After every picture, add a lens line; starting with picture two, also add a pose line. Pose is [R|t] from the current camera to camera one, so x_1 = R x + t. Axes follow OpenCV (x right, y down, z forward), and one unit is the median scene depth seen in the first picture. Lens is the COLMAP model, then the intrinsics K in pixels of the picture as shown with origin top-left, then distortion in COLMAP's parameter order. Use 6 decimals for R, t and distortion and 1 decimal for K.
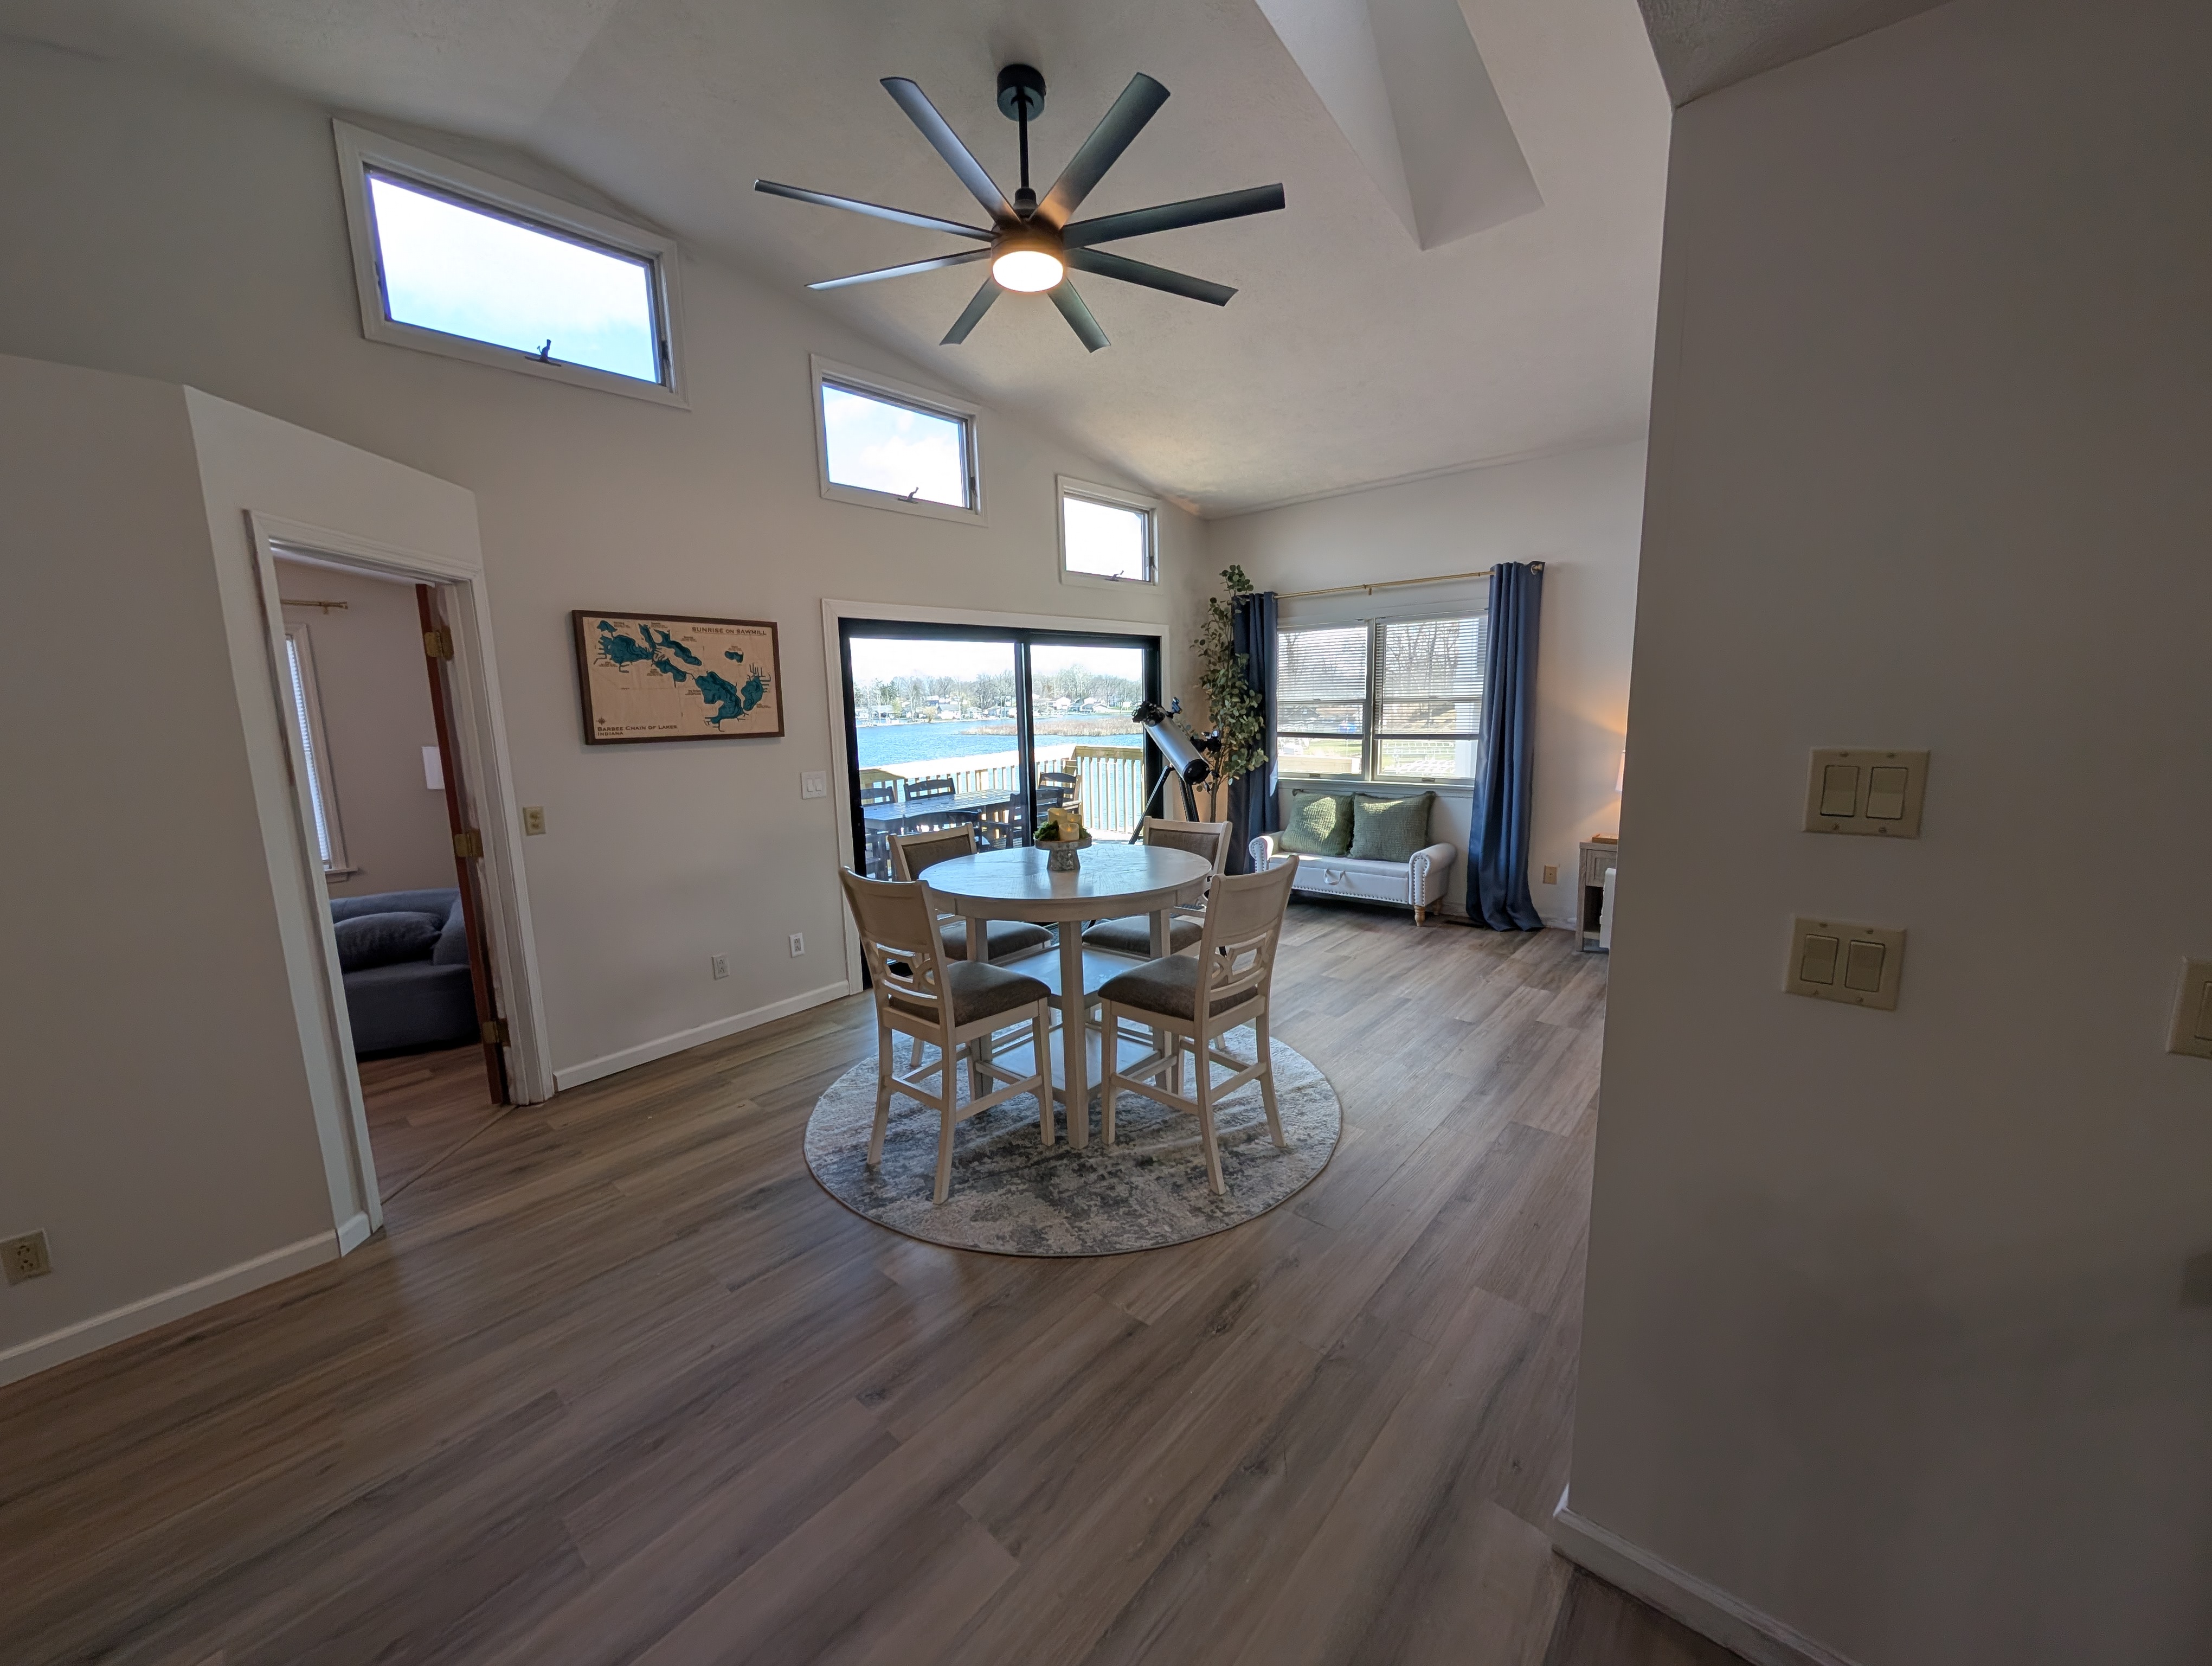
lens RADIAL K [[833.4, 0, 1103.0], [0, 833.4, 827.3], [0, 0, 1]] dist [-0.000820, 0.000844]
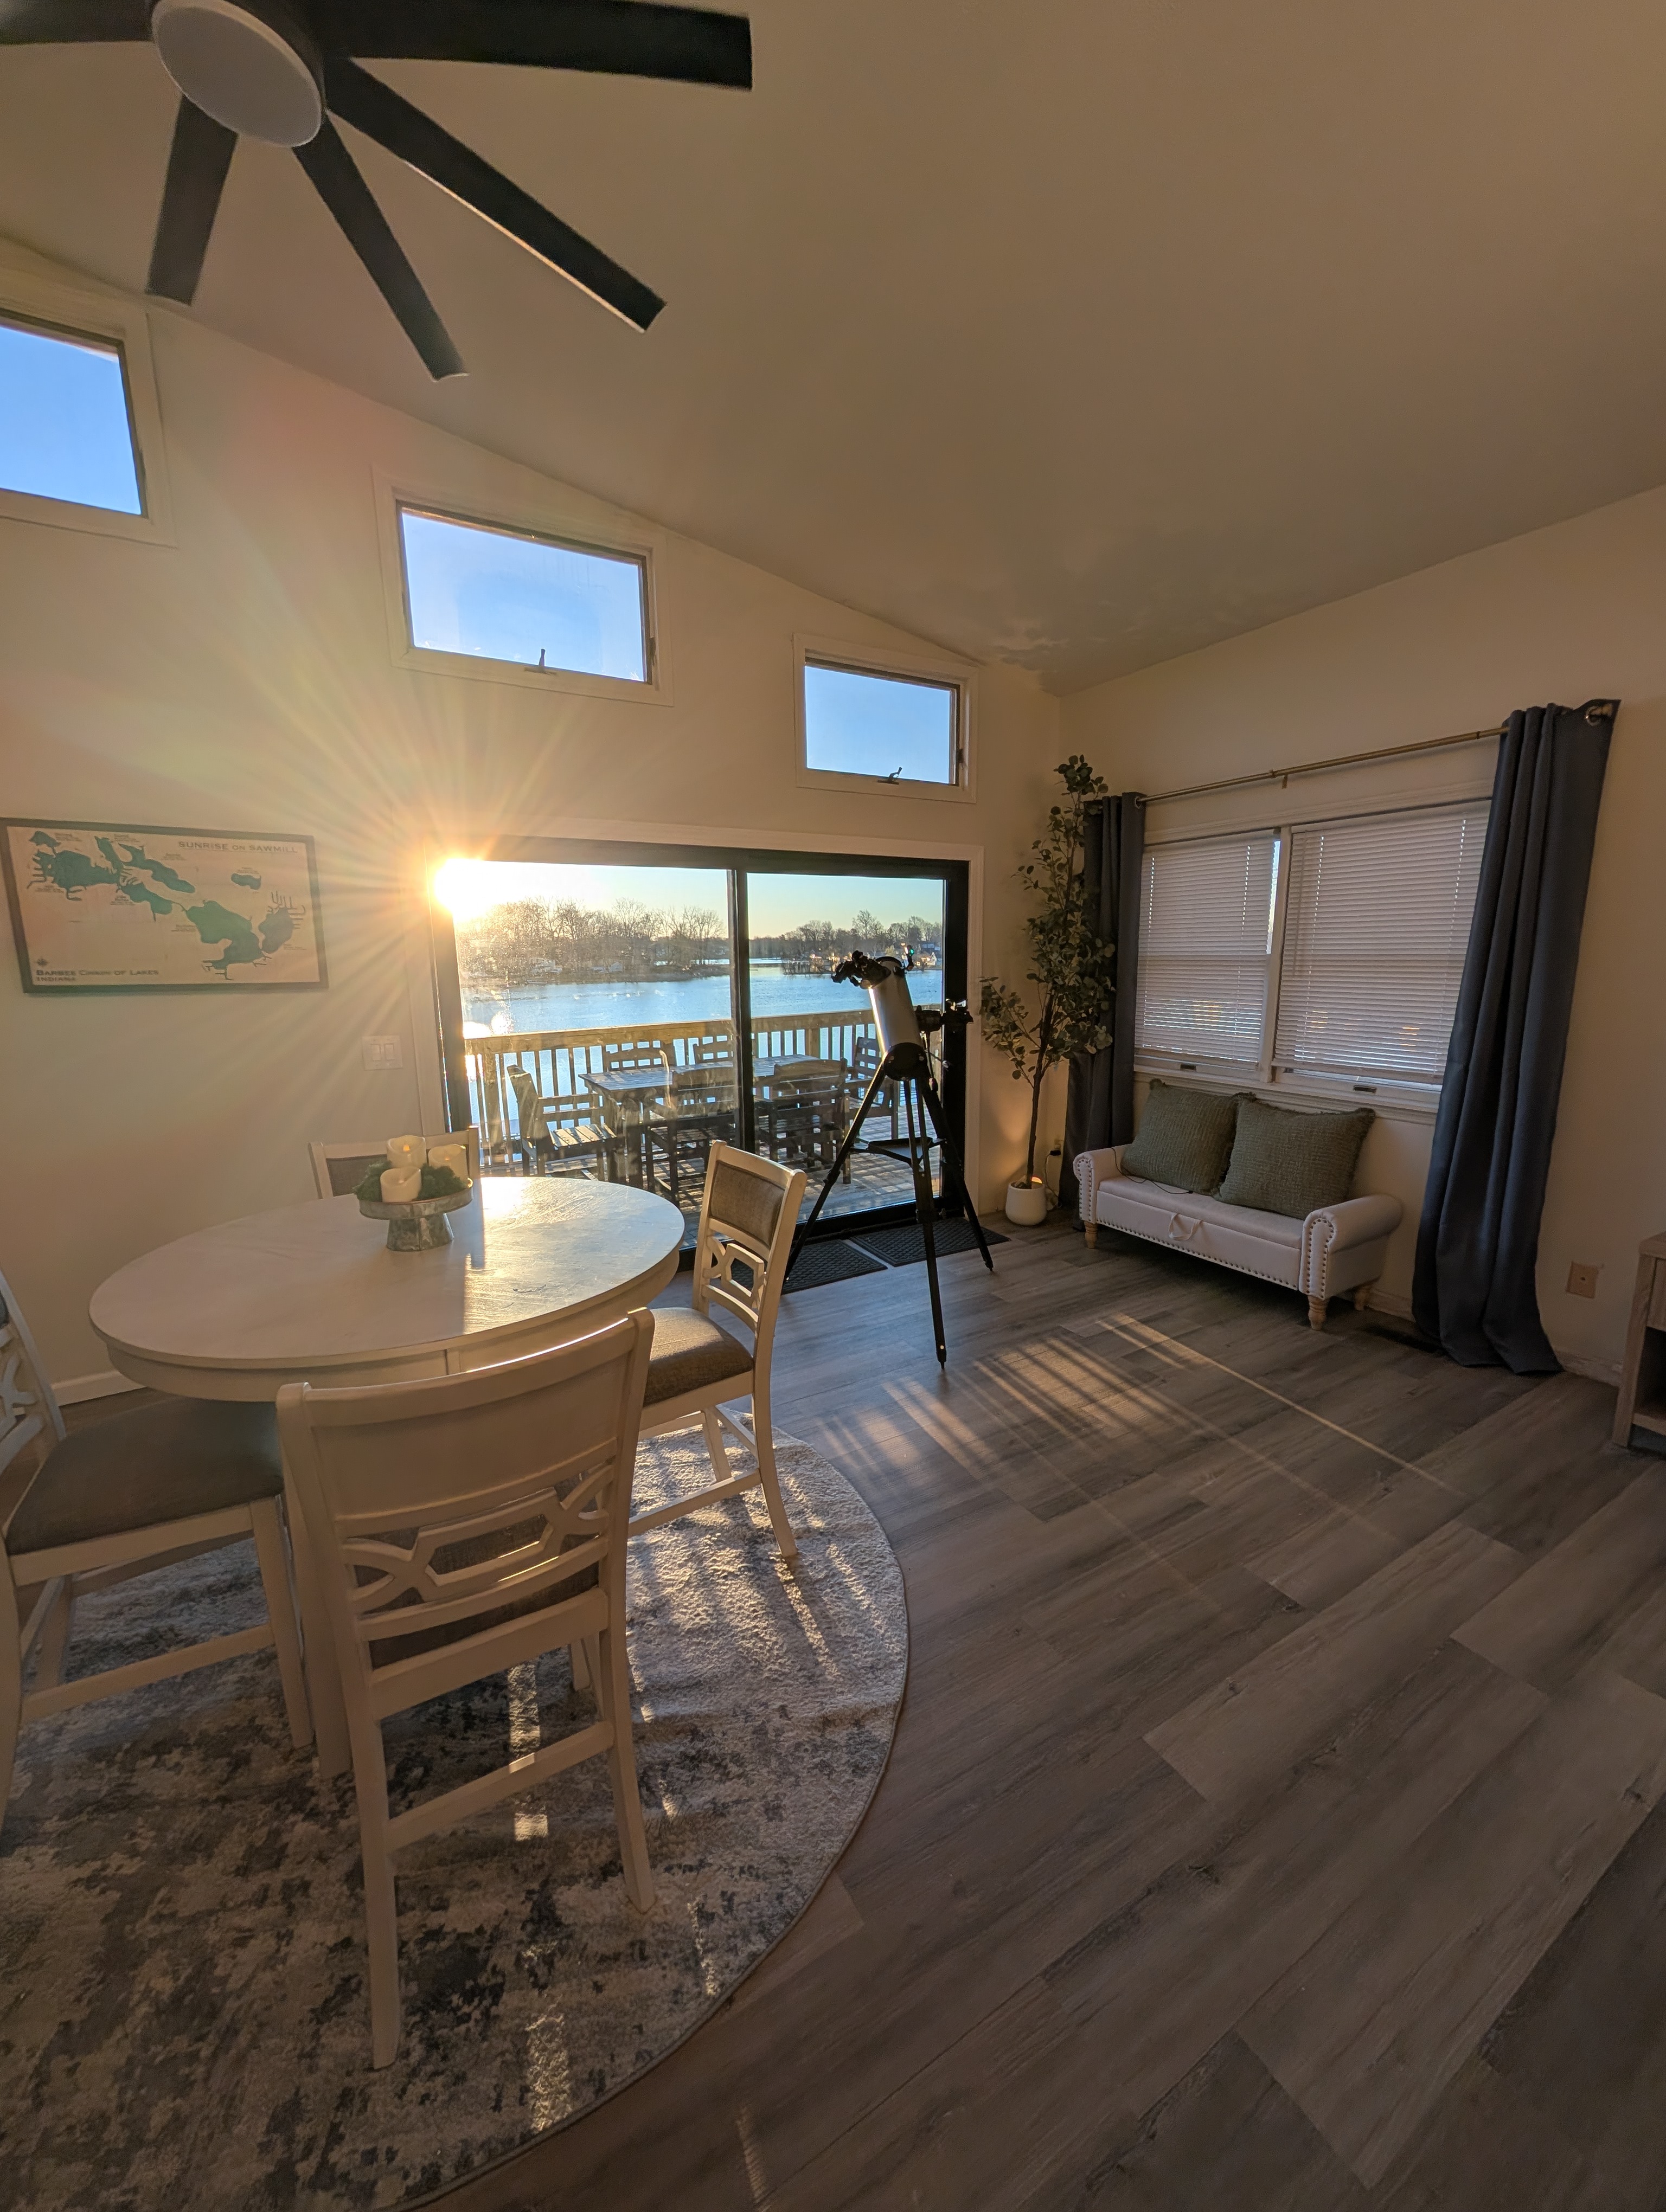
lens RADIAL K [[833.4, 0, 823.0], [0, 833.4, 1101.1], [0, 0, 1]] dist [-0.000820, 0.000844]
pose [[0.947969, 0.073769, -0.309697, 0.321404], [-0.064696, 0.997124, 0.039481, -0.073044], [0.311718, -0.017391, 0.950015, 0.463871]]
